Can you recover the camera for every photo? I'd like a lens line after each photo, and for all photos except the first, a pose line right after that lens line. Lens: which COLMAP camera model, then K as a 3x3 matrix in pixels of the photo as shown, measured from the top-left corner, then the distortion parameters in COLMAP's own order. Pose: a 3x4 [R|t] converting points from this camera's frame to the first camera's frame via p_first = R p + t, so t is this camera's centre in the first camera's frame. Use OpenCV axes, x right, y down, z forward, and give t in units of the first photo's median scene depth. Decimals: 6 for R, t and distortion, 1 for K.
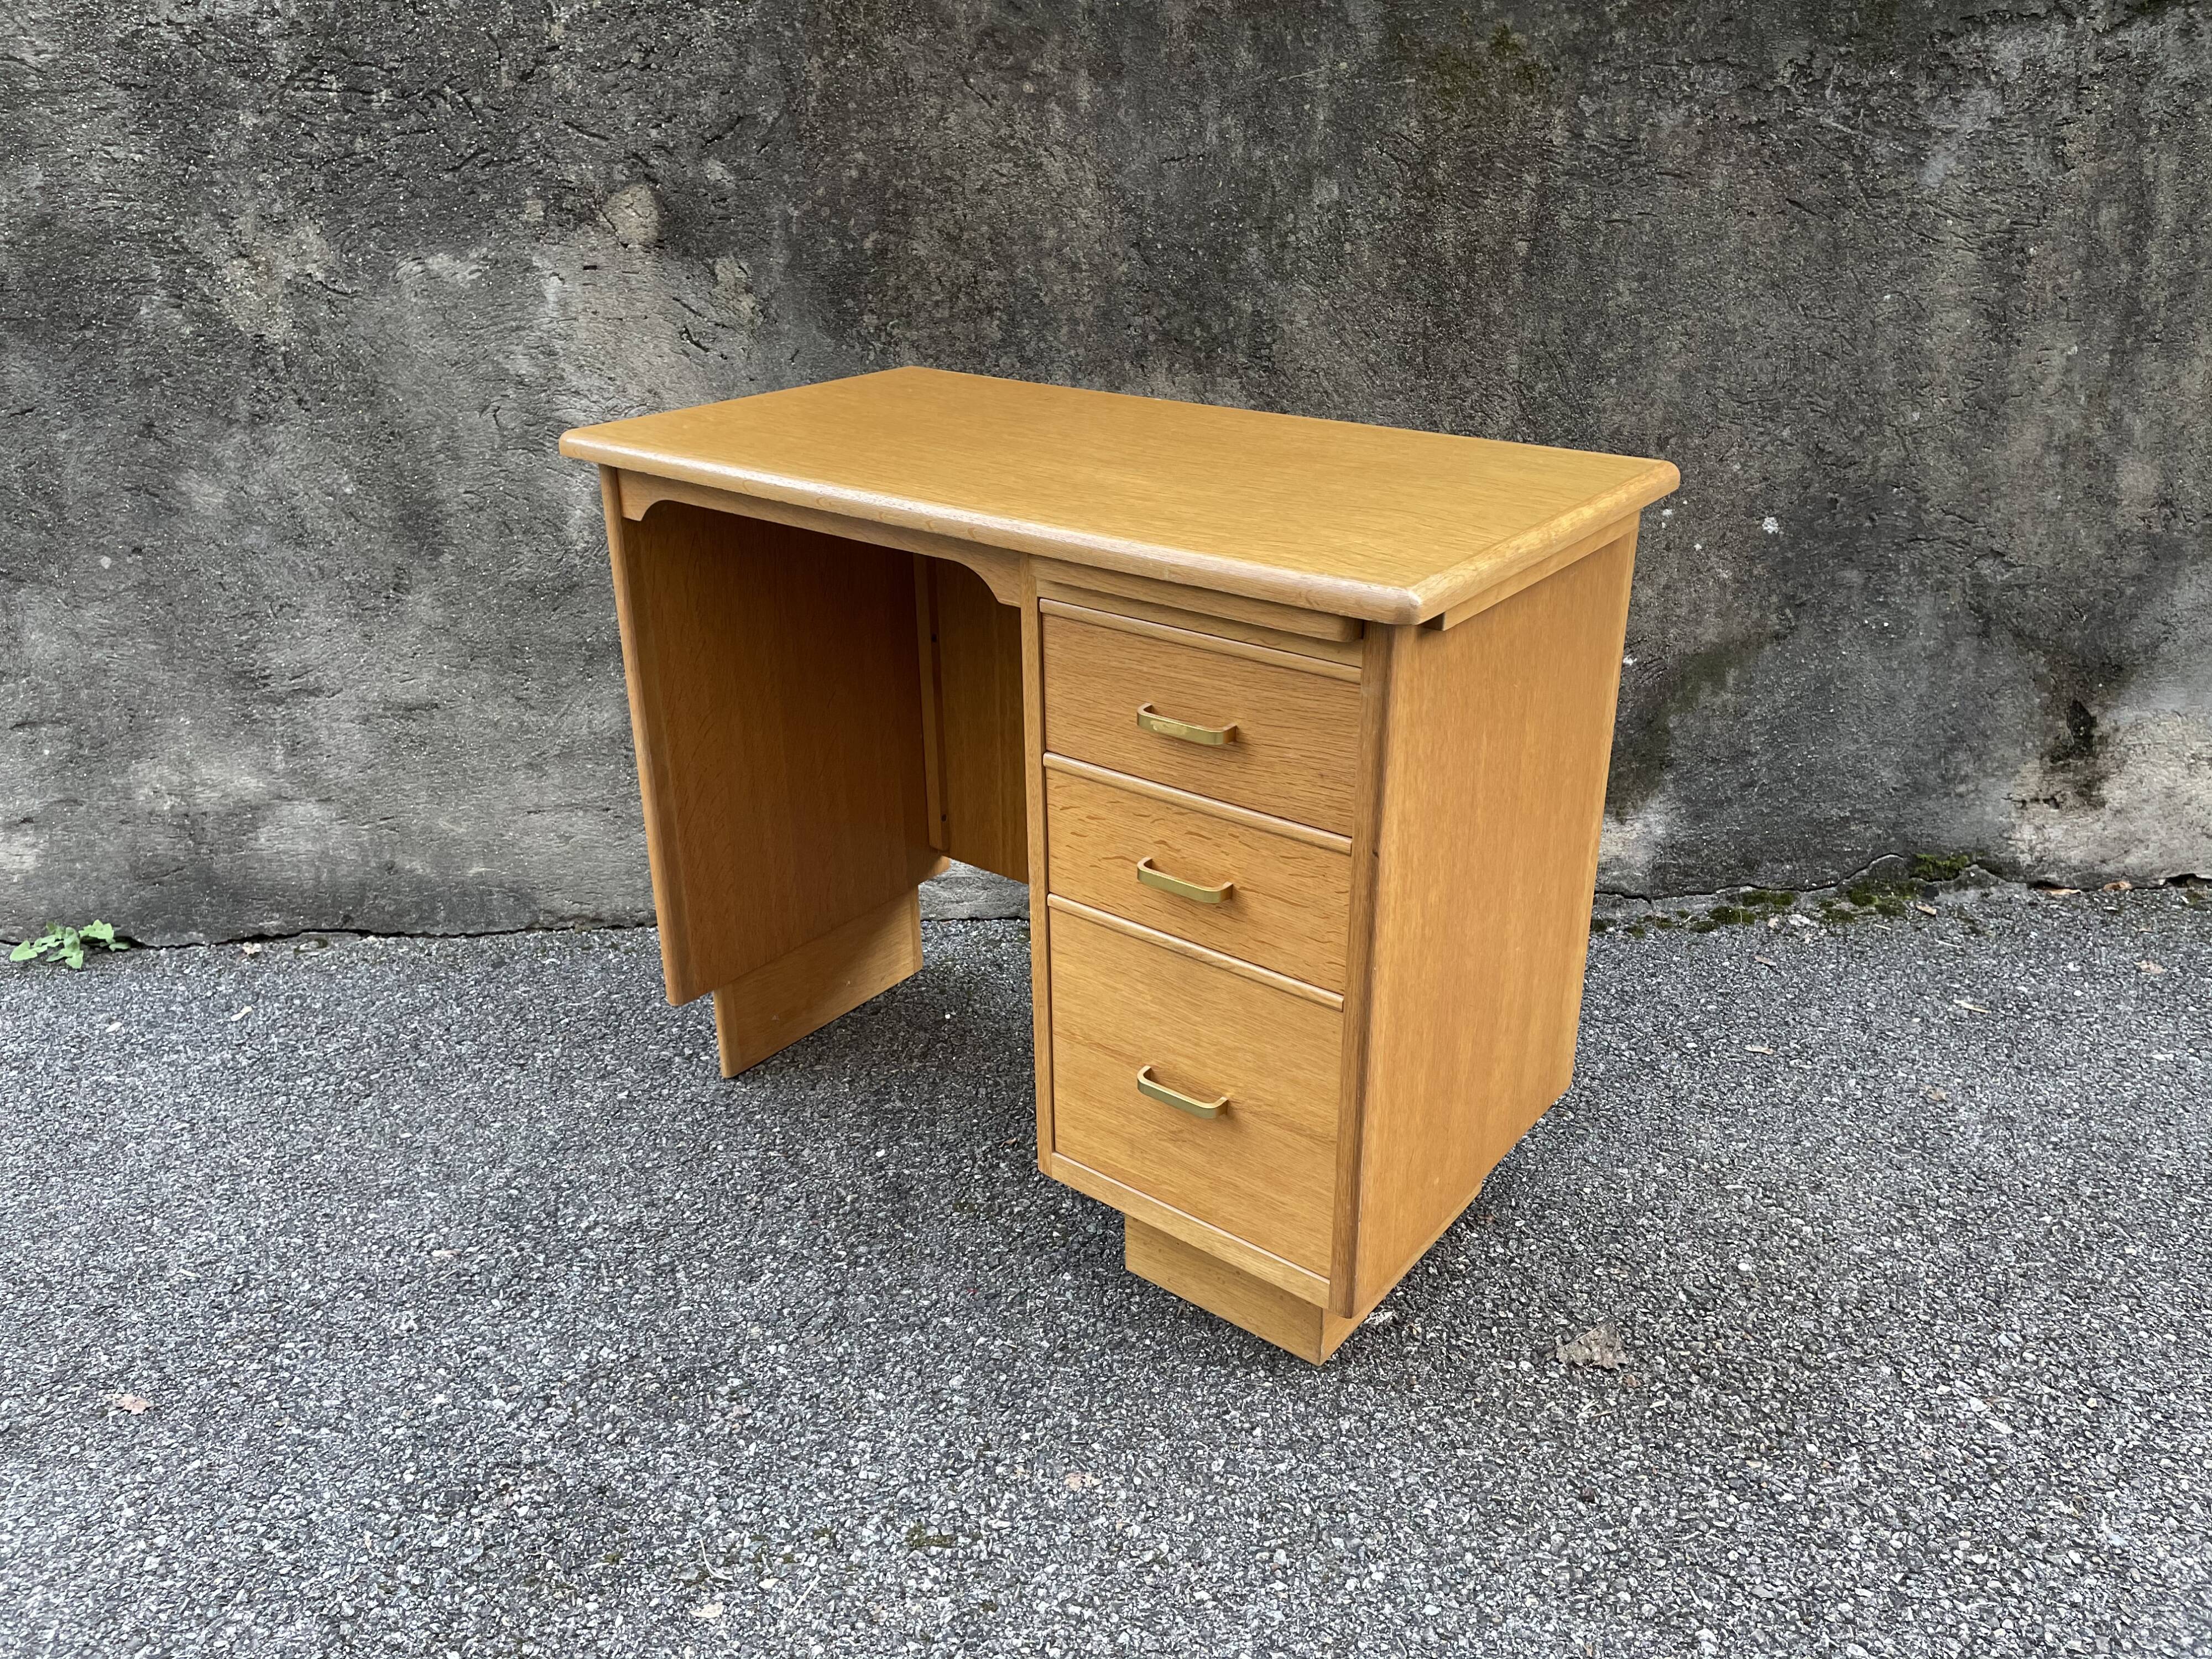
lens RADIAL K [[1668.0, 0, 1110.1], [0, 1668.0, 803.5], [0, 0, 1]] dist [0.082995, -0.105079]
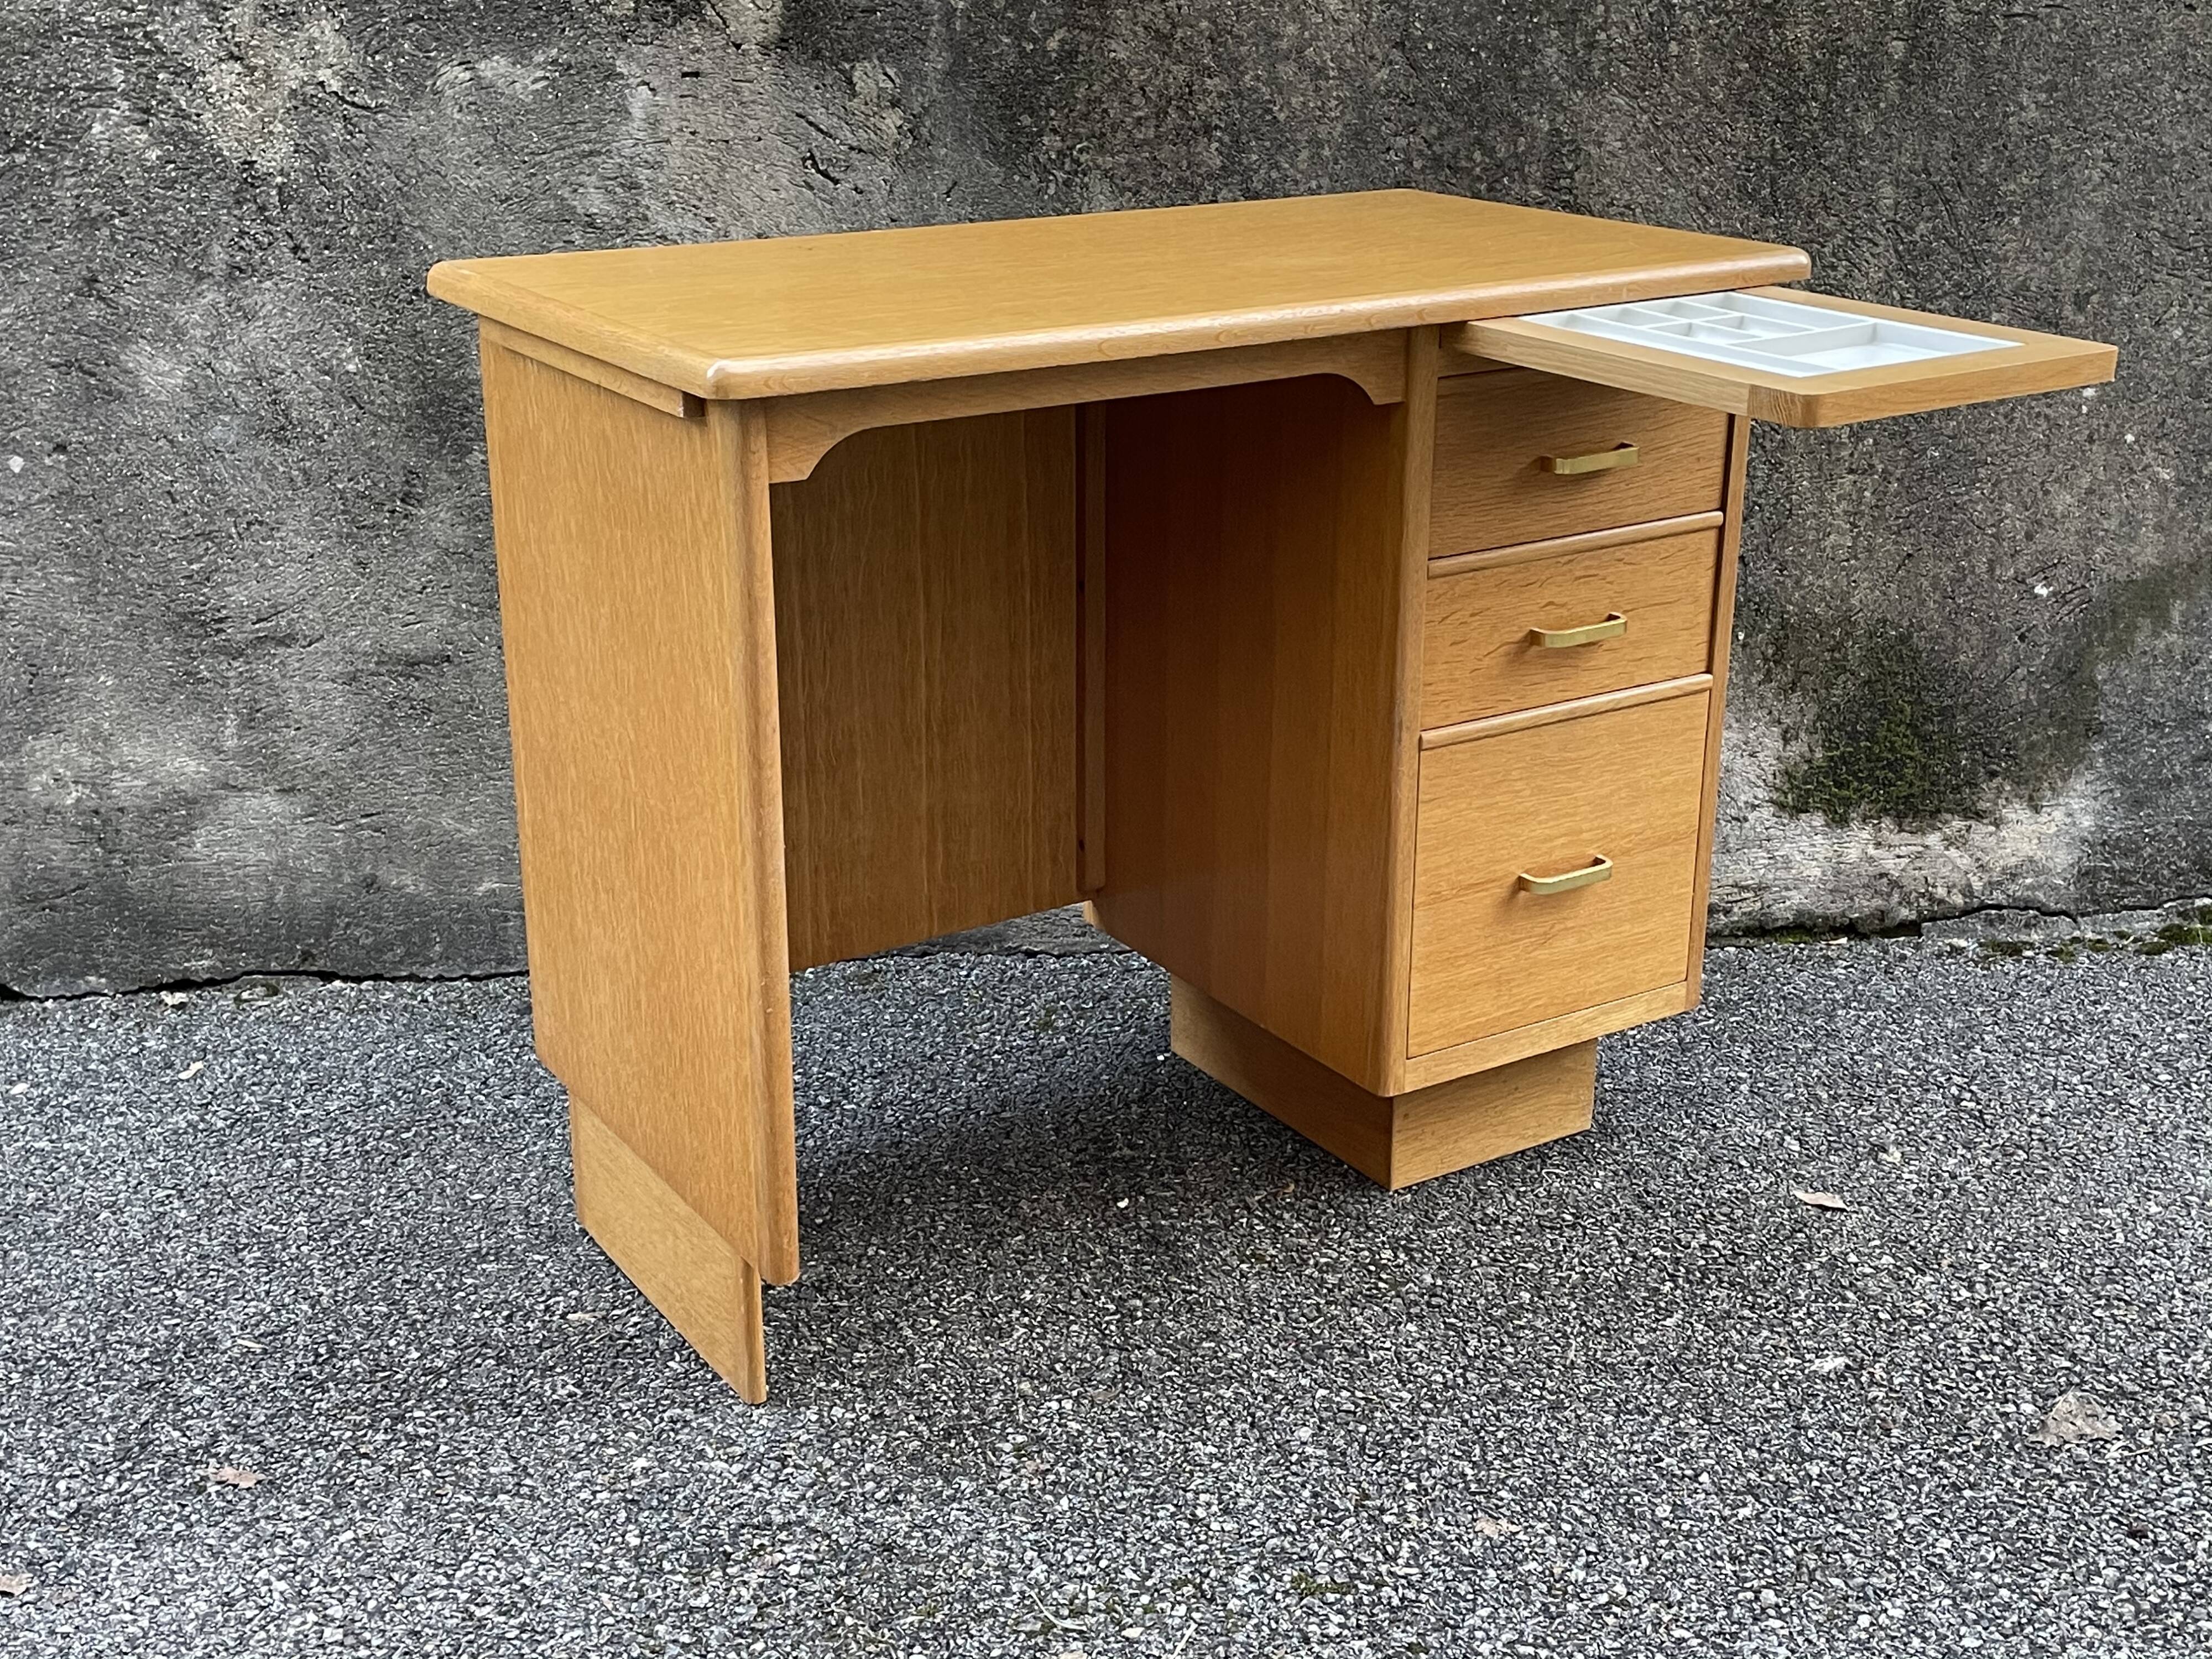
lens RADIAL K [[2633.8, 0, 1102.9], [0, 2633.8, 799.7], [0, 0, 1]] dist [0.107247, -0.186913]
pose [[0.999438, -0.007127, 0.032746, -0.163271], [0.009839, 0.996465, -0.083426, 0.112374], [-0.032035, 0.083701, 0.995976, -0.177614]]
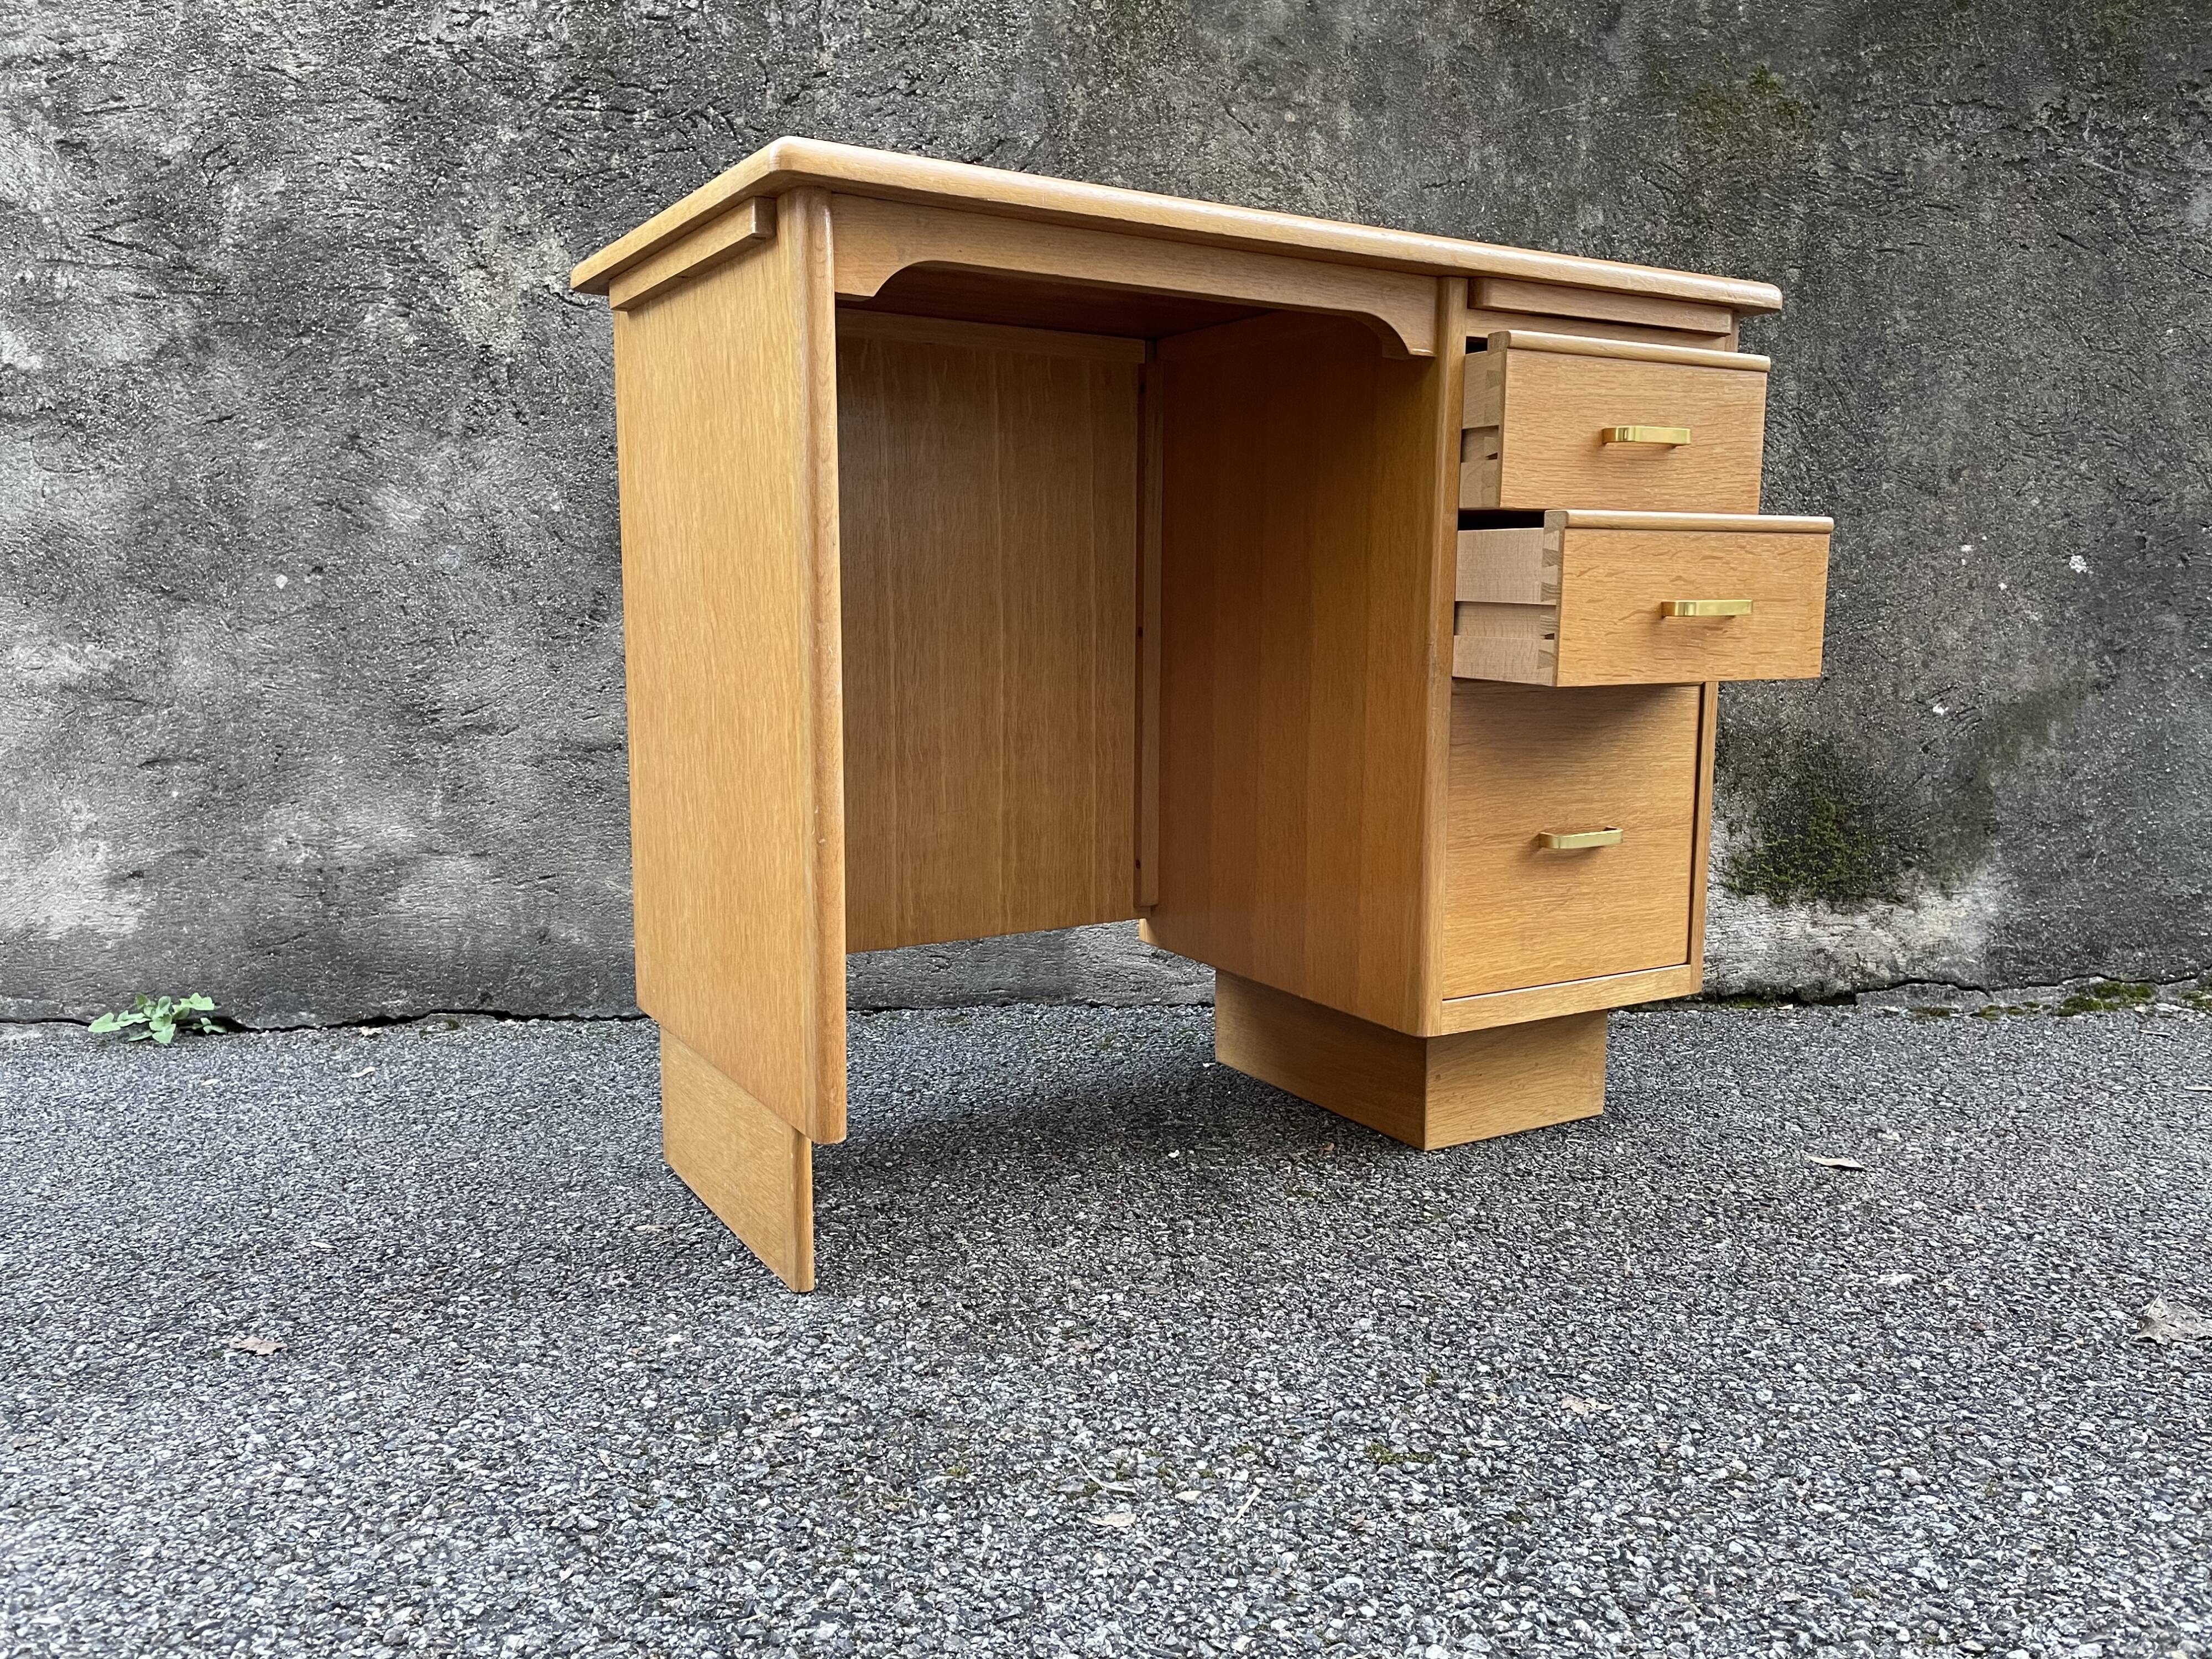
lens RADIAL K [[1667.6, 0, 1108.8], [0, 1667.6, 804.0], [0, 0, 1]] dist [0.086030, -0.109820]
pose [[0.999955, 0.007663, 0.005663, -0.154785], [-0.005677, 0.956429, -0.291910, 0.251277], [-0.007653, 0.291865, 0.956429, 0.160760]]
